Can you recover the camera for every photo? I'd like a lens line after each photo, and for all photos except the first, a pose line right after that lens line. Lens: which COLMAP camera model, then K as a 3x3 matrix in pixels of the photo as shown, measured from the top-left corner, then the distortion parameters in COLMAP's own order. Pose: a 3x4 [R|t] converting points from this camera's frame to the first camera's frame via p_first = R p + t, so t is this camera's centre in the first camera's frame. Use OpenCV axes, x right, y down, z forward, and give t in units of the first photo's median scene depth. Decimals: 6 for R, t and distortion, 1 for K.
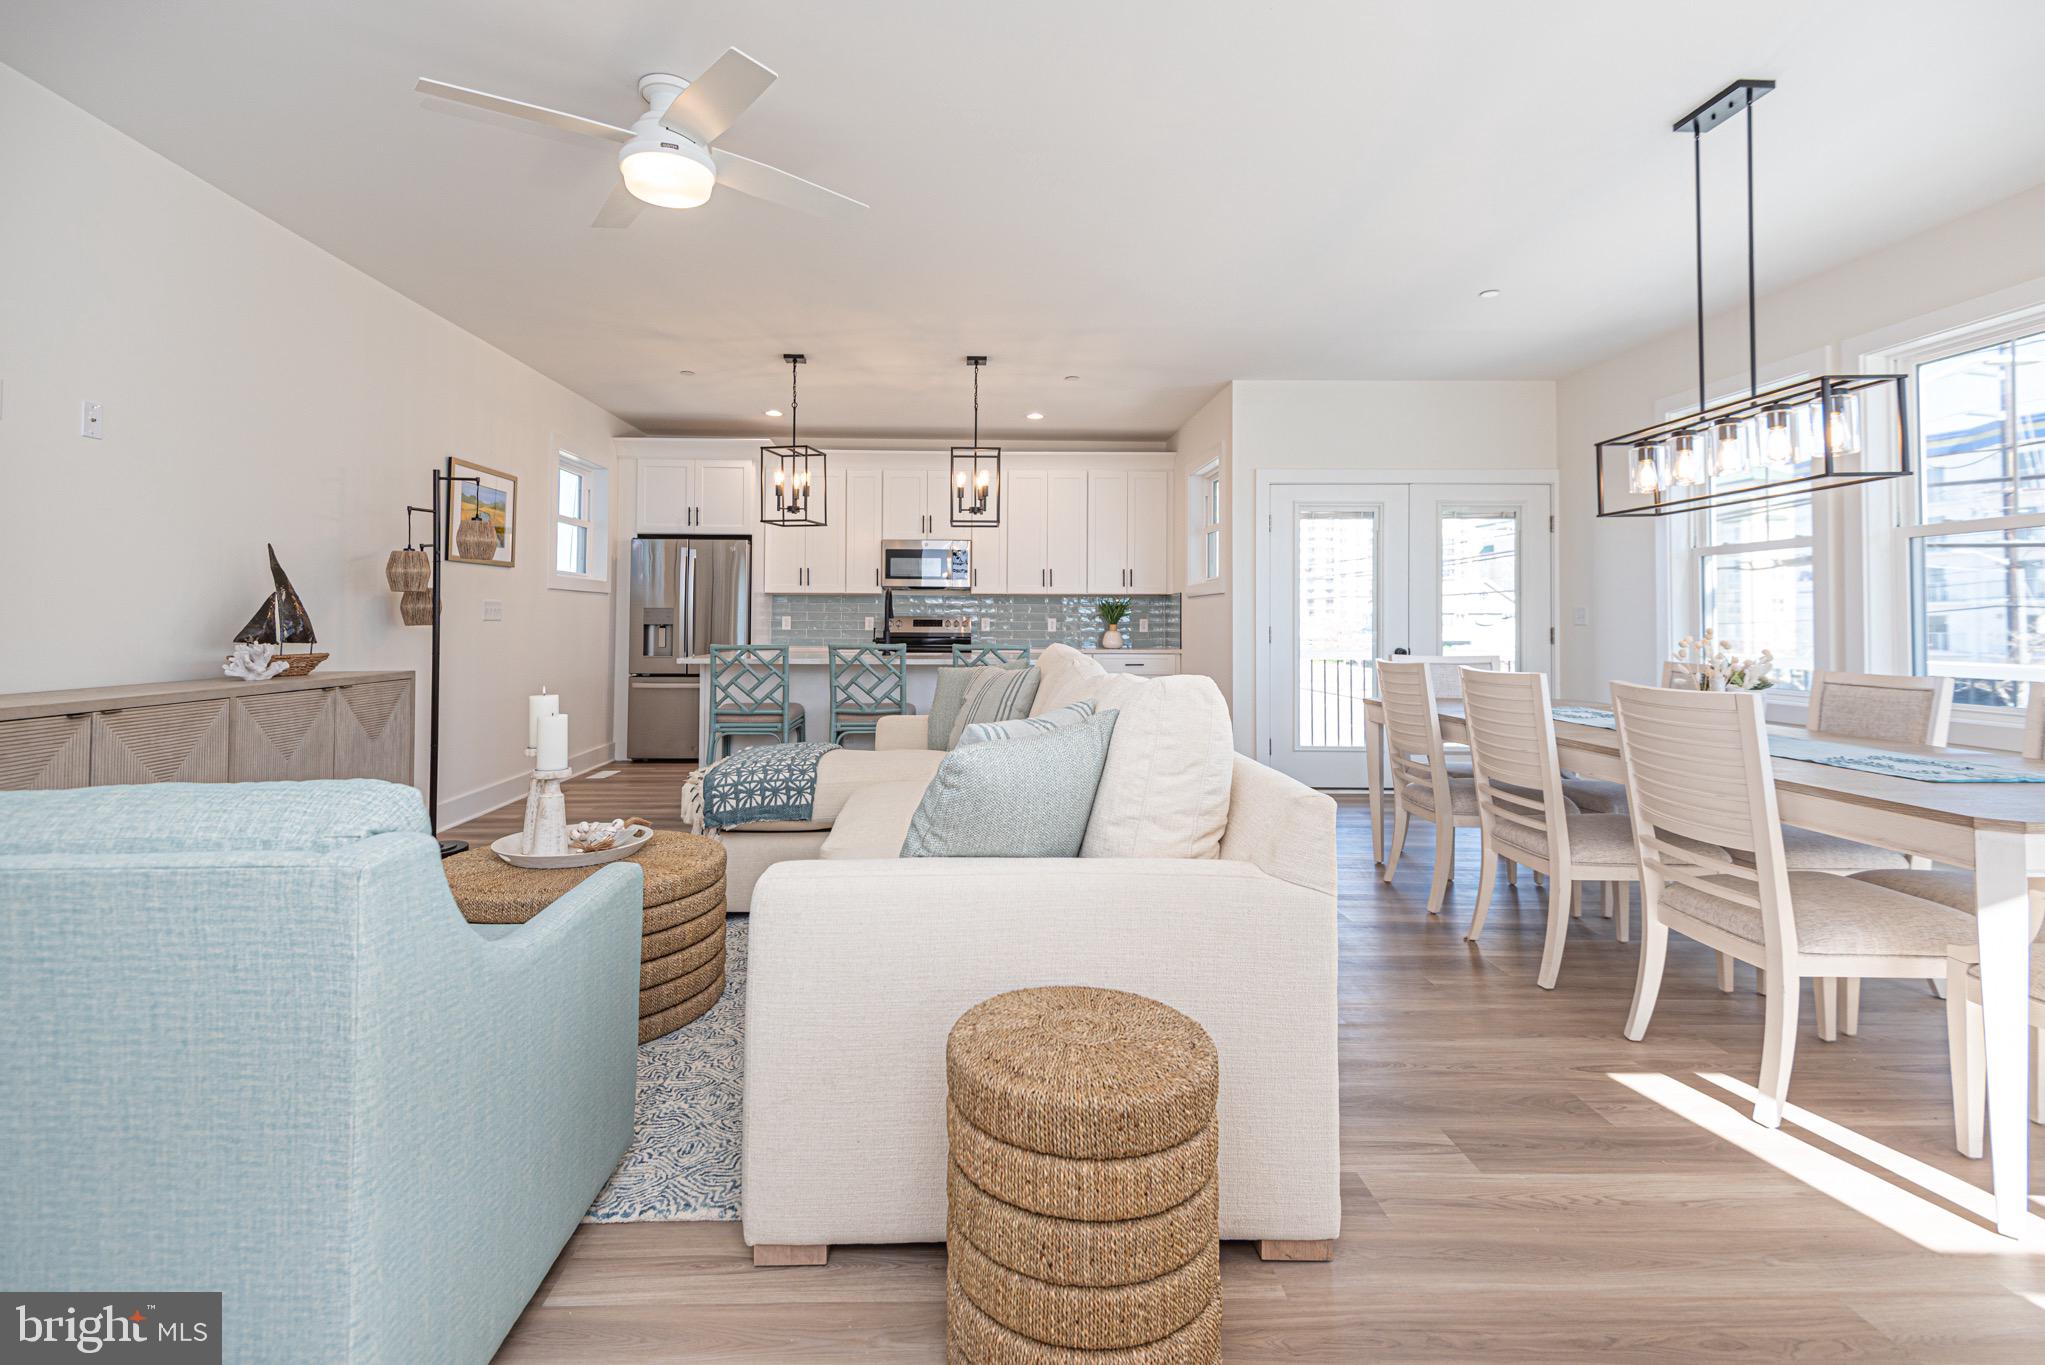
lens RADIAL K [[928.4, 0, 1002.3], [0, 928.4, 593.2], [0, 0, 1]] dist [0.048366, -0.026236]
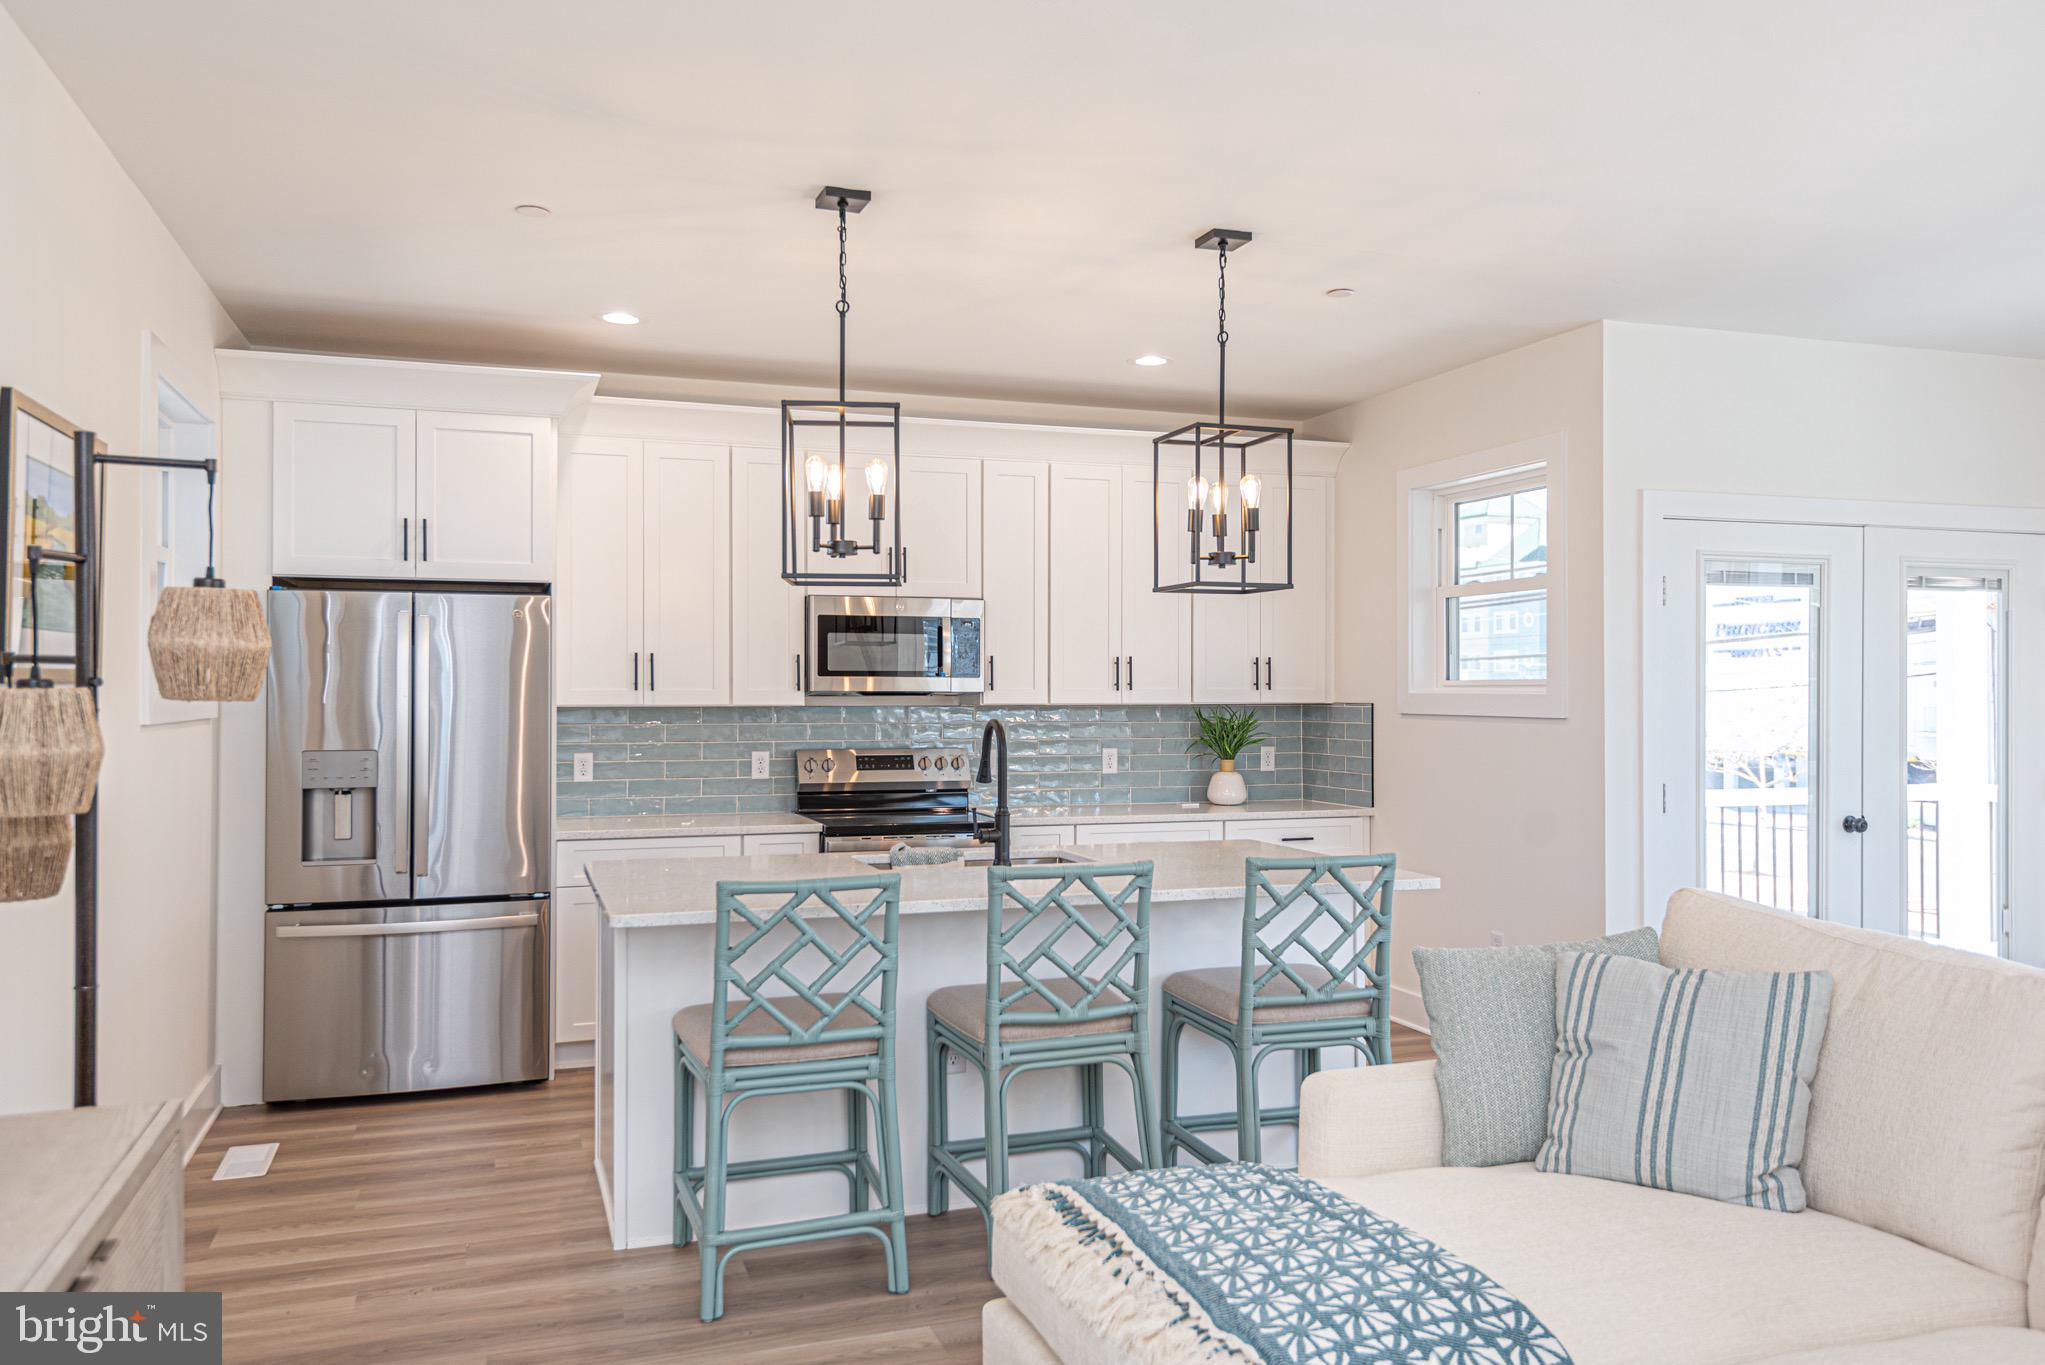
lens RADIAL K [[1483.4, 0, 1022.5], [0, 1483.4, 682.5], [0, 0, 1]] dist [0.033727, 0.000067]
pose [[0.953705, -0.002478, 0.300735, -0.612821], [-0.005596, 0.999647, 0.025986, -0.079094], [-0.300693, -0.026466, 0.953354, 0.546021]]
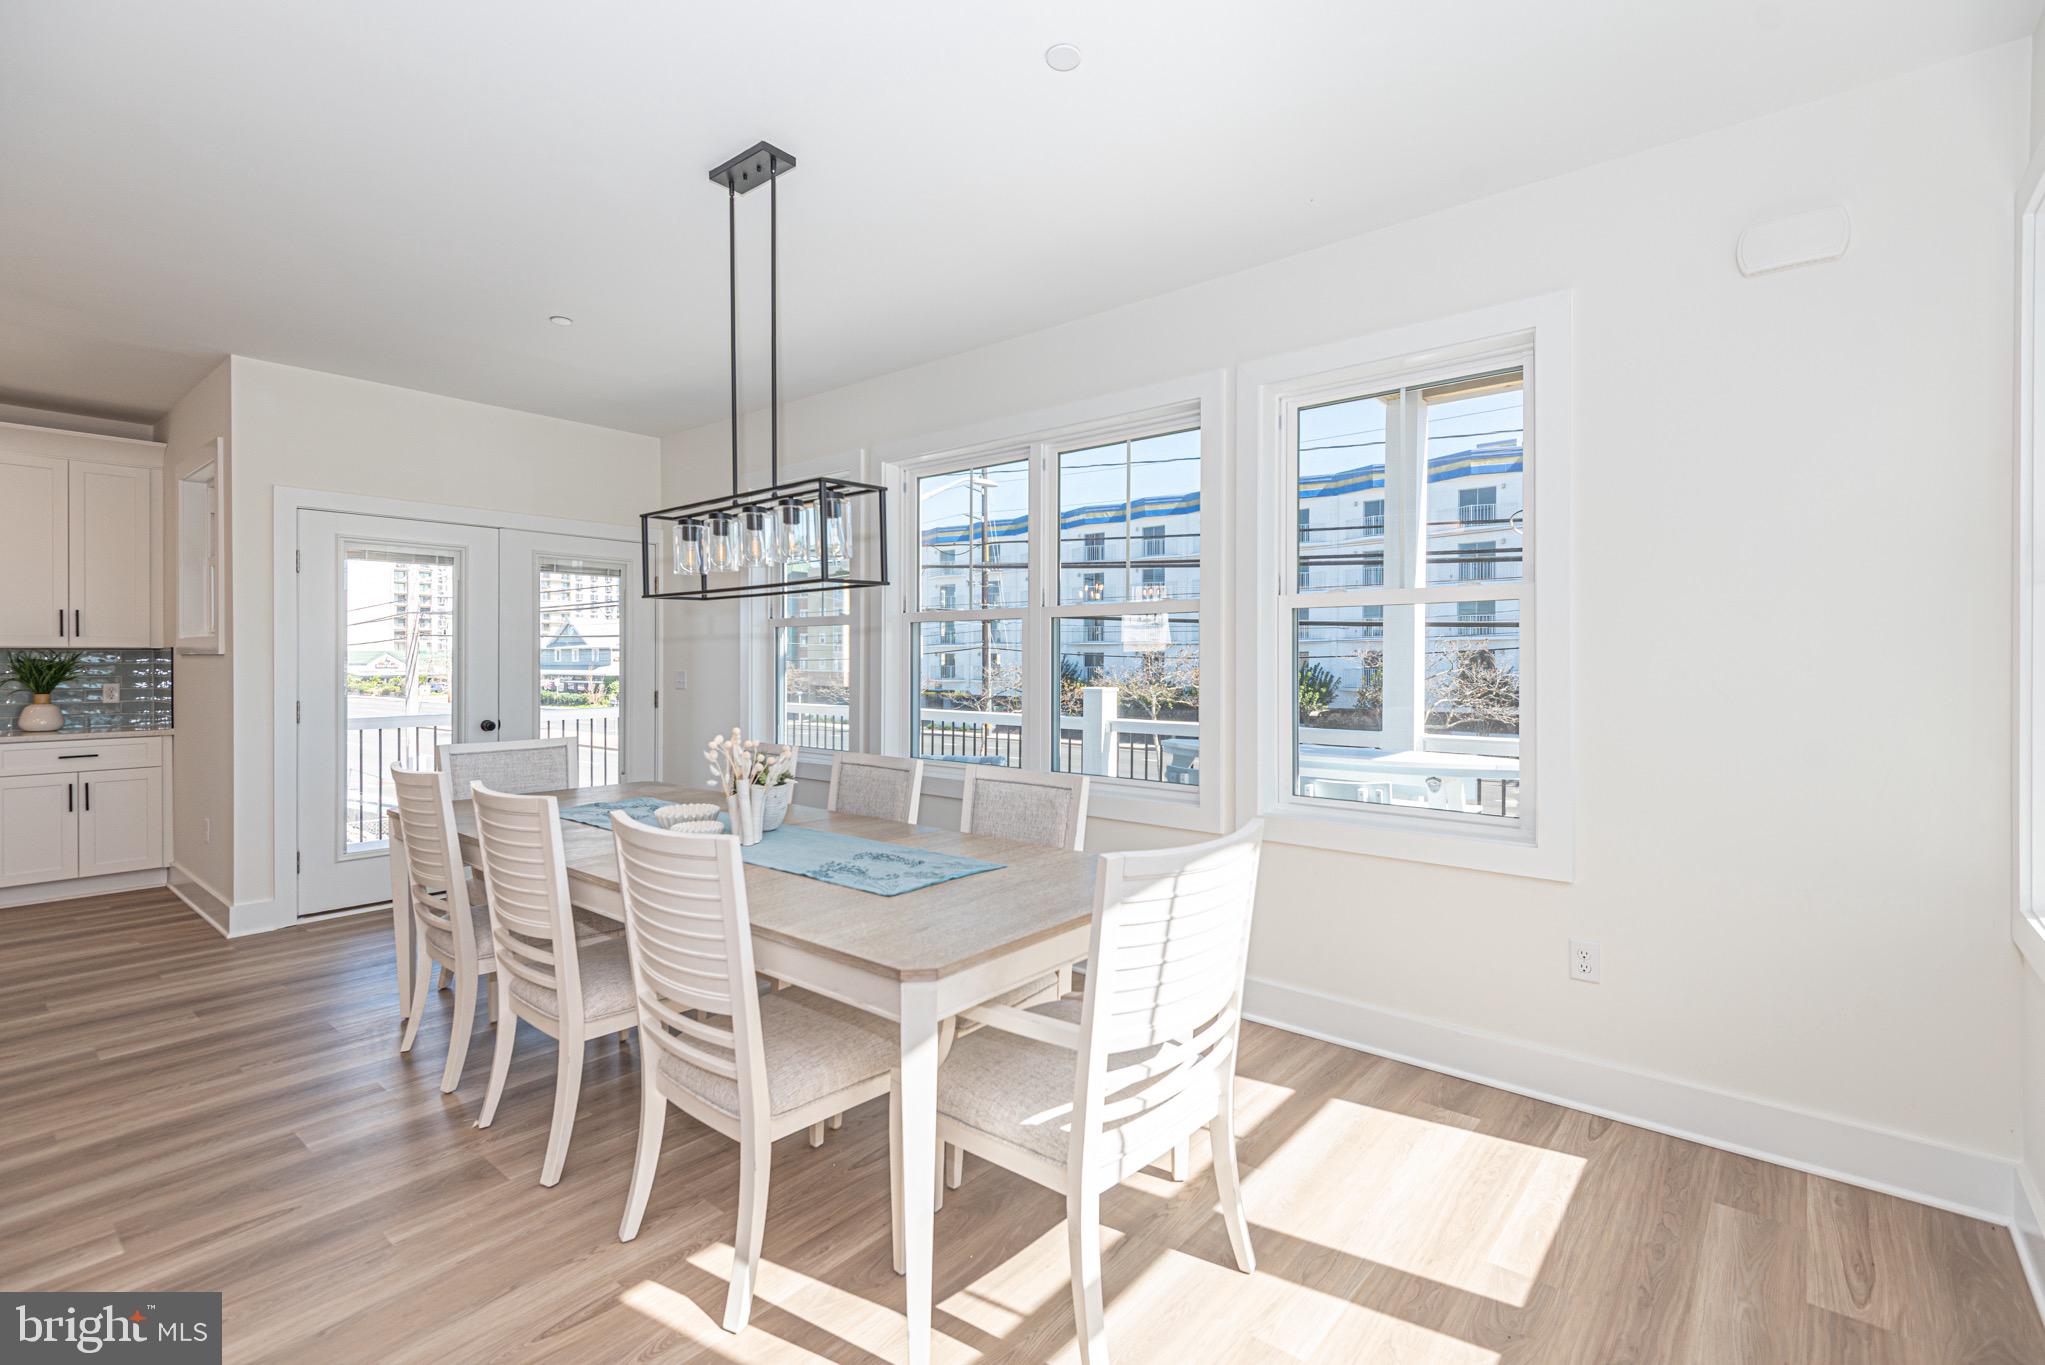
lens RADIAL K [[918.4, 0, 1017.5], [0, 918.4, 672.8], [0, 0, 1]] dist [0.038902, -0.022629]
pose [[0.662277, -0.016257, 0.749083, 0.205001], [-0.020043, 0.999022, 0.039402, -0.049987], [-0.748991, -0.041108, 0.661304, 0.154273]]
